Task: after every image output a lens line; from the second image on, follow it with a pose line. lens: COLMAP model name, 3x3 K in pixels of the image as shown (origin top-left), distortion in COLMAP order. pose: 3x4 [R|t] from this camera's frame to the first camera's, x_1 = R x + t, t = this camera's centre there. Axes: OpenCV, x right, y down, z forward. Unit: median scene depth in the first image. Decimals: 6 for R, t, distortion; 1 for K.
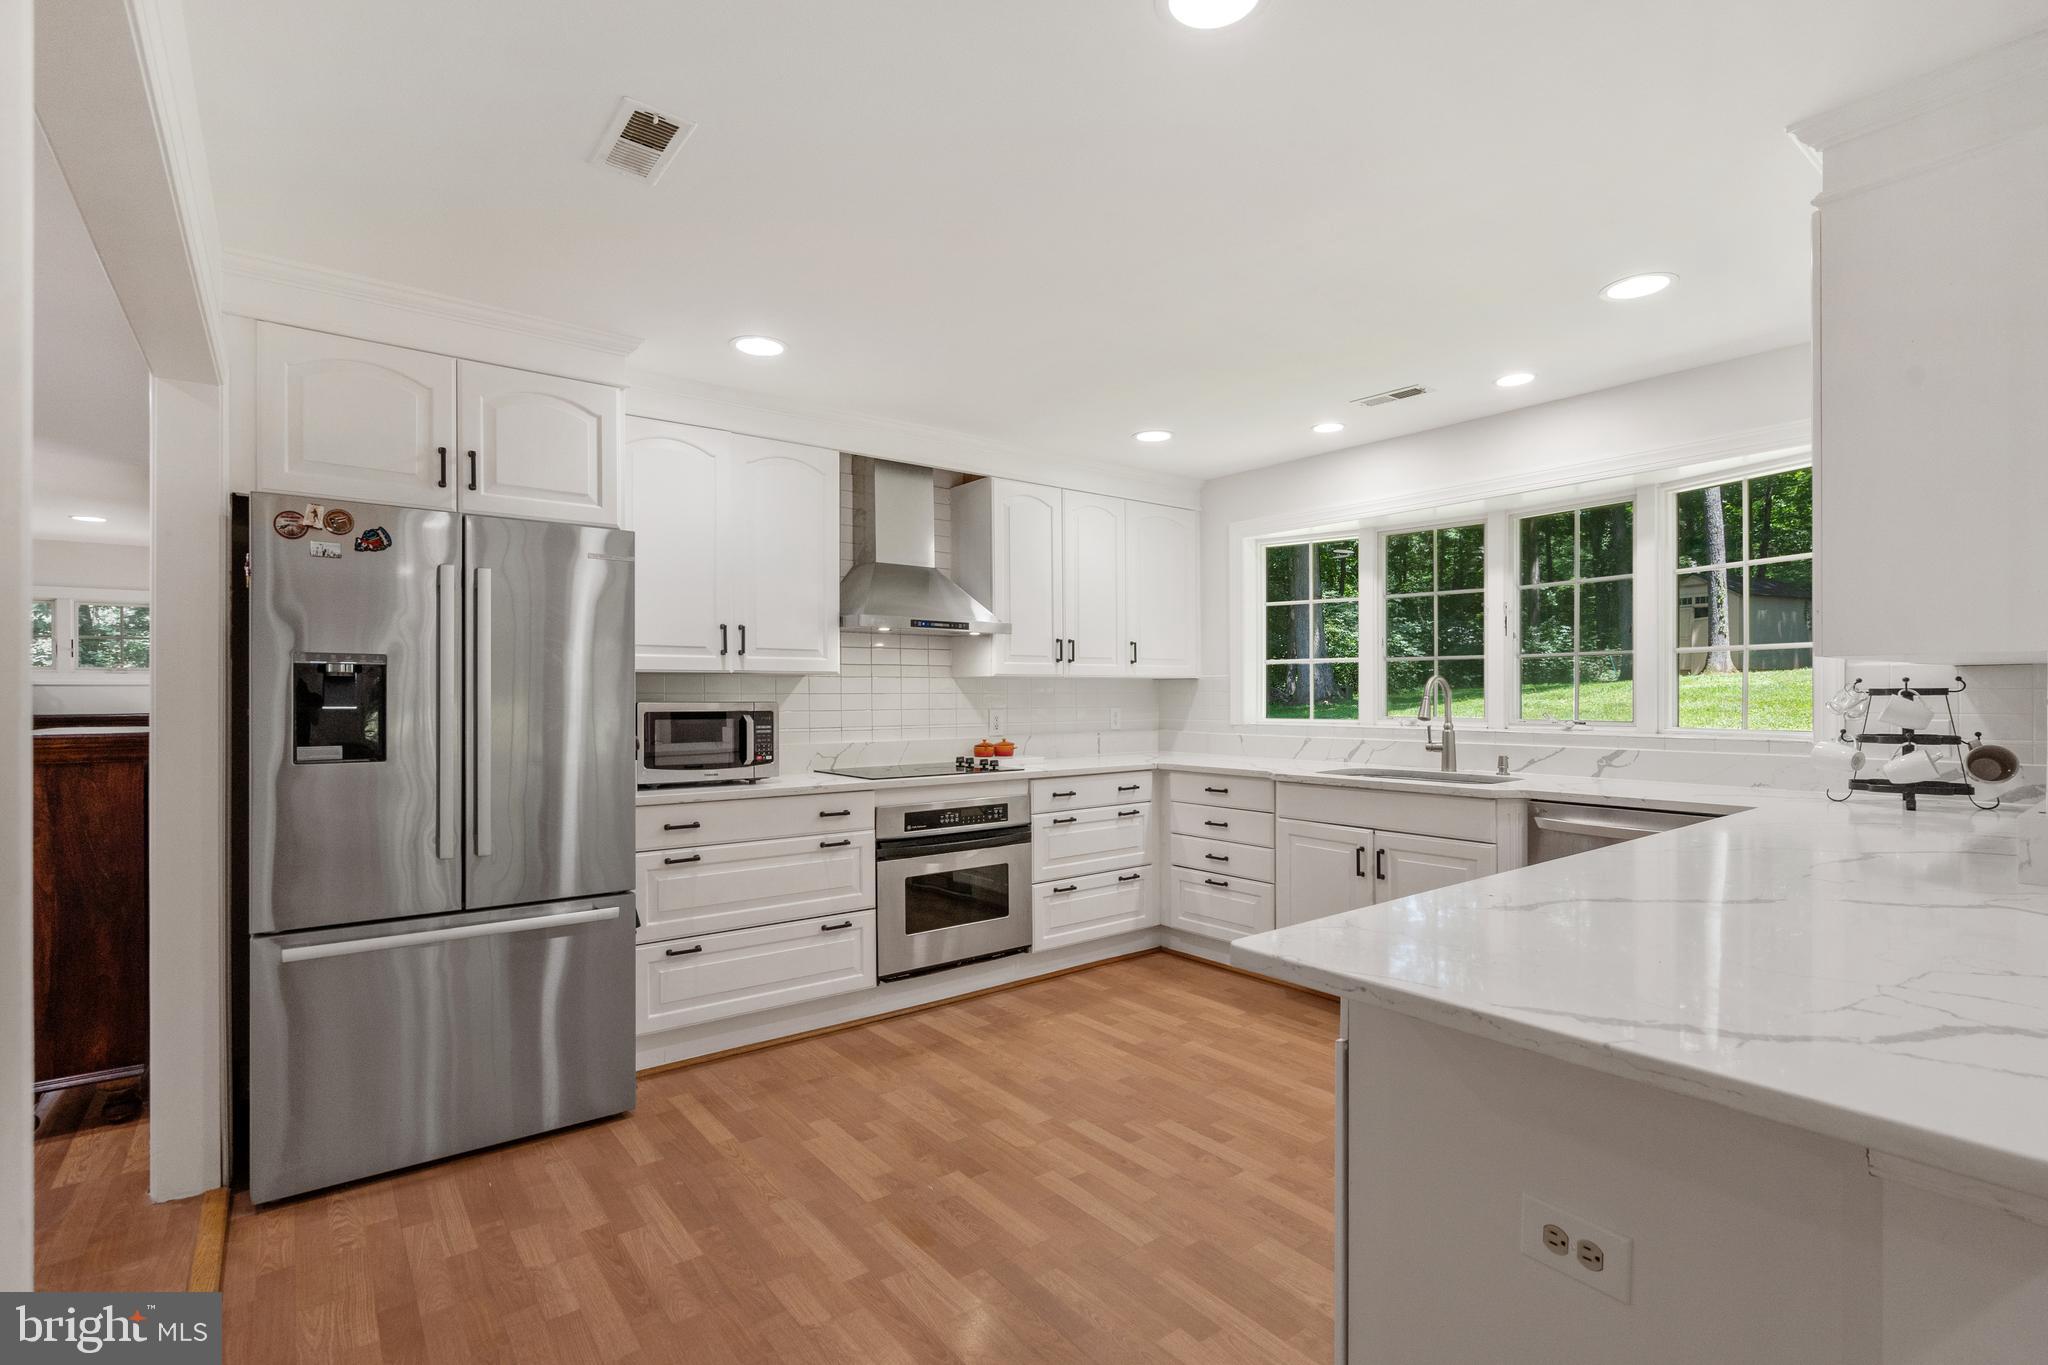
lens RADIAL K [[959.7, 0, 1021.8], [0, 959.7, 693.8], [0, 0, 1]] dist [-0.011508, 0.000092]
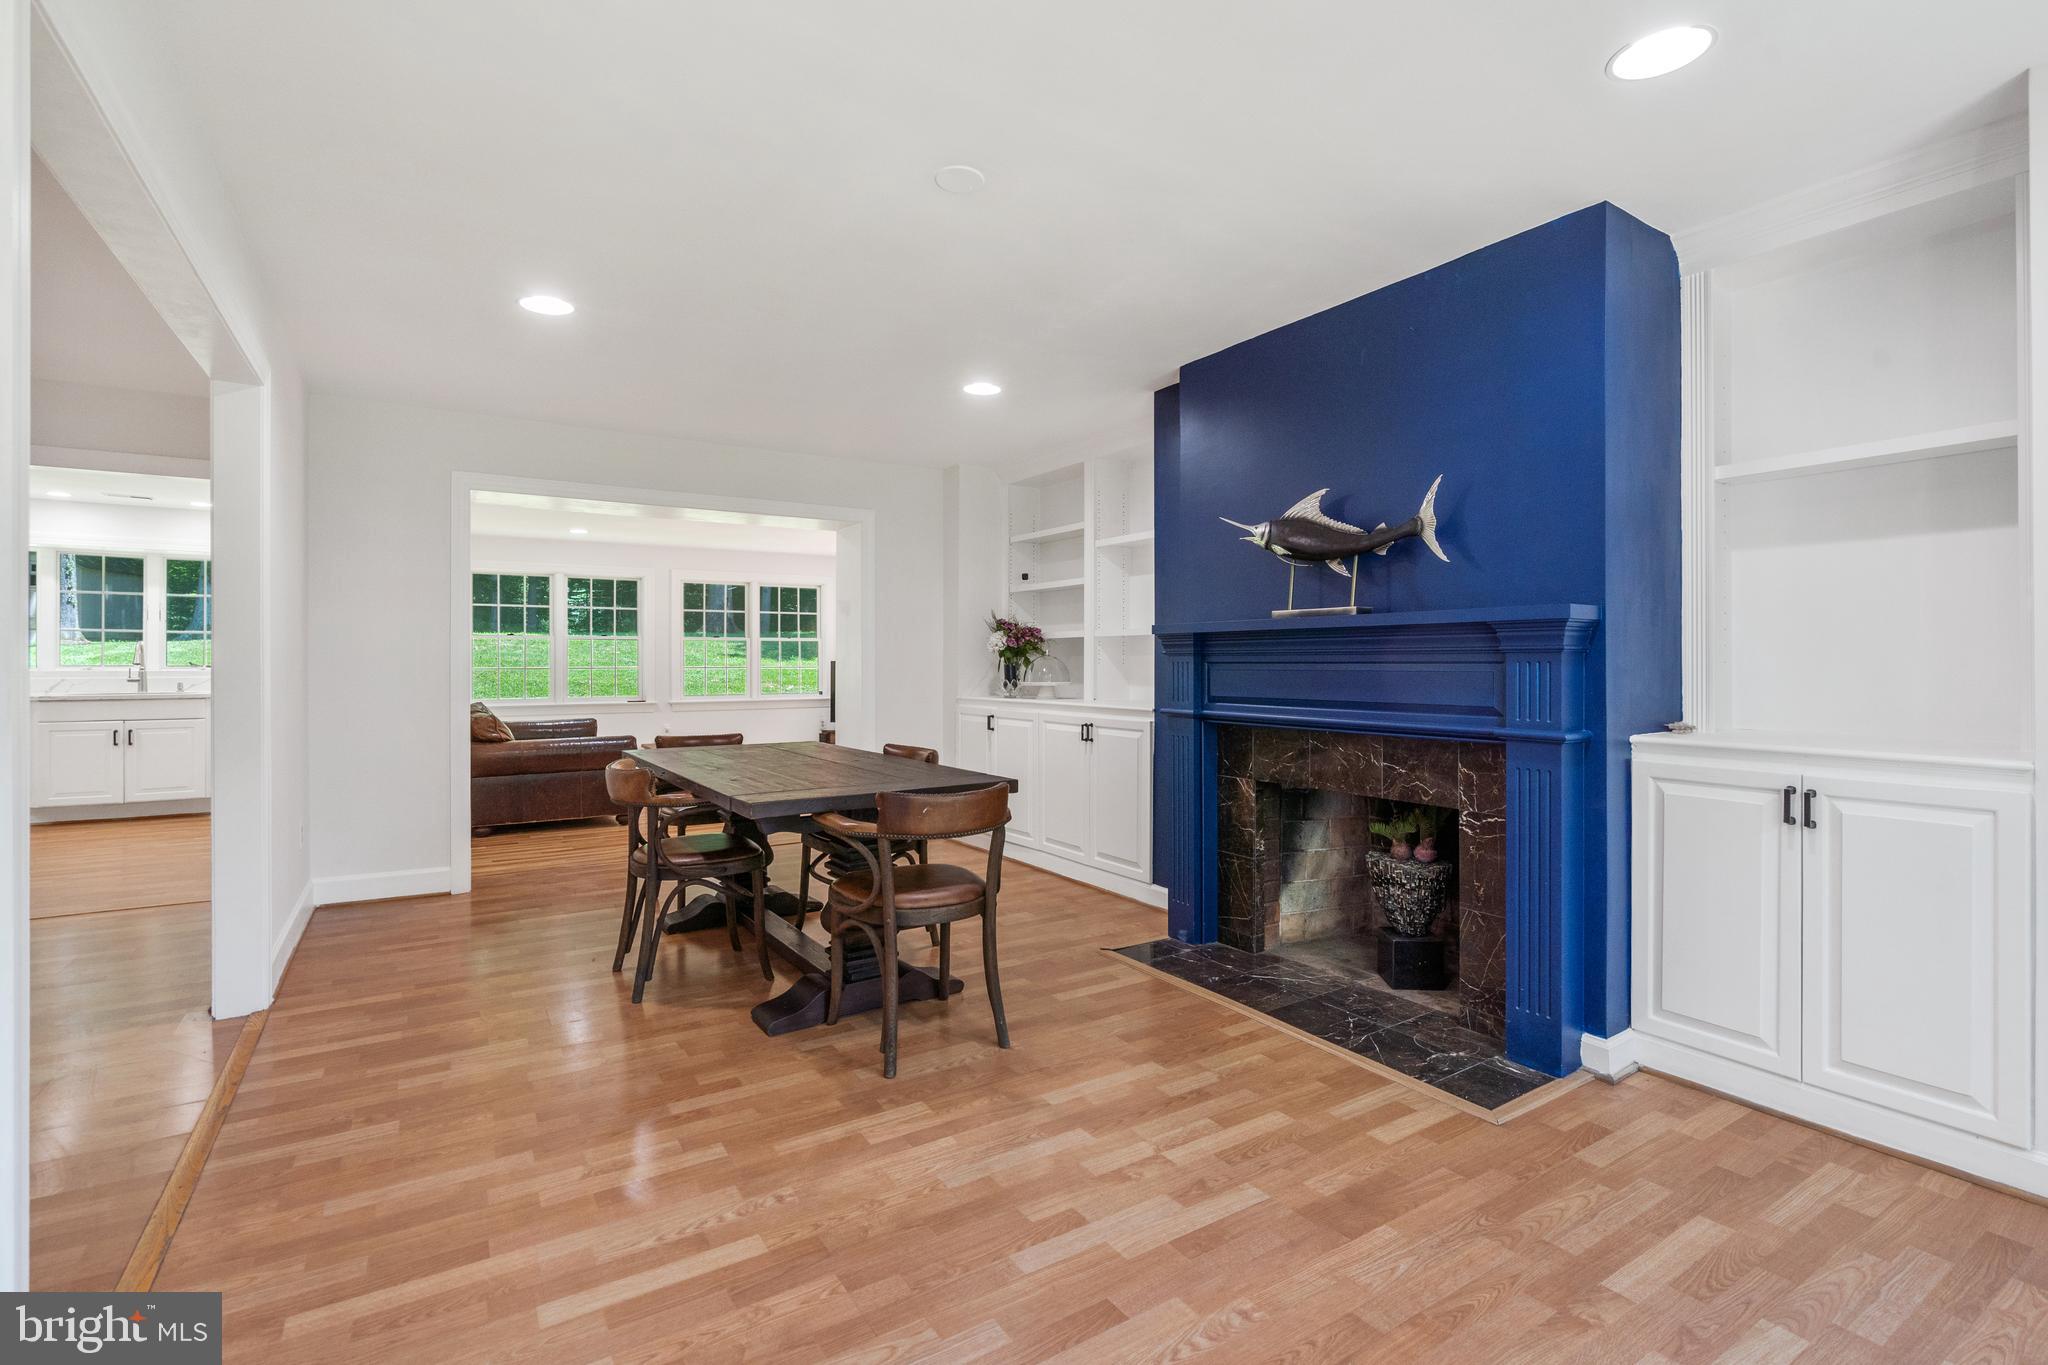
lens RADIAL K [[943.0, 0, 1022.0], [0, 943.0, 670.2], [0, 0, 1]] dist [-0.011115, 0.000299]
pose [[0.090700, 0.000908, 0.995878, -1.264572], [0.002788, 0.999995, -0.001166, 0.046117], [-0.995874, 0.002882, 0.090697, -0.912158]]
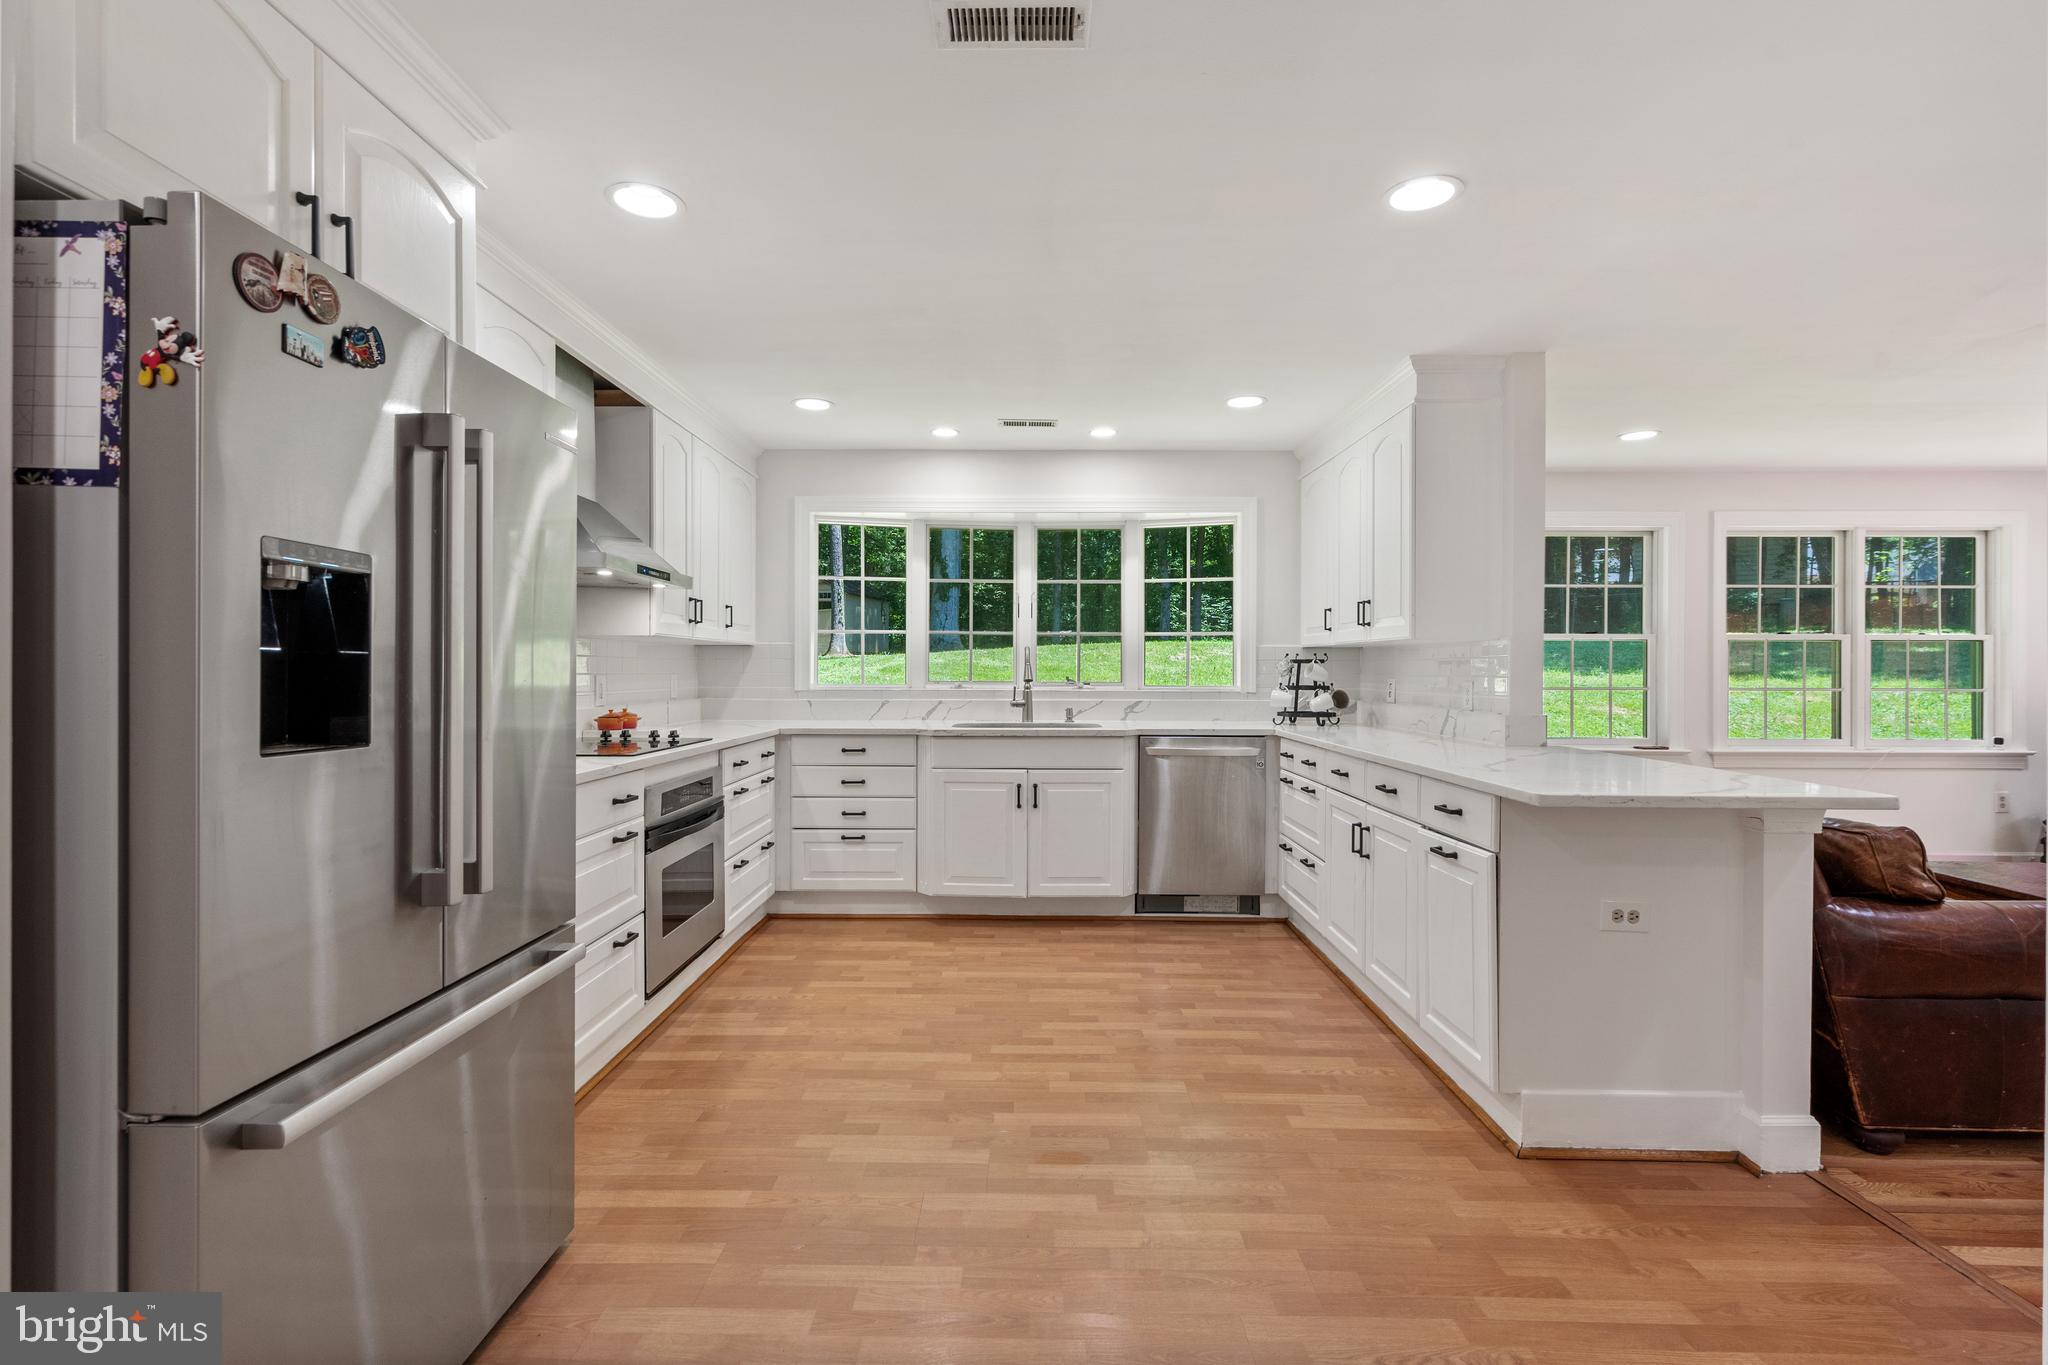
lens RADIAL K [[943.0, 0, 1022.0], [0, 943.0, 670.2], [0, 0, 1]] dist [-0.011115, 0.000299]
pose [[0.616431, 0.006283, 0.787384, -0.573134], [-0.004746, 0.999980, -0.004264, 0.017600], [-0.787395, -0.001108, 0.616448, 0.238775]]
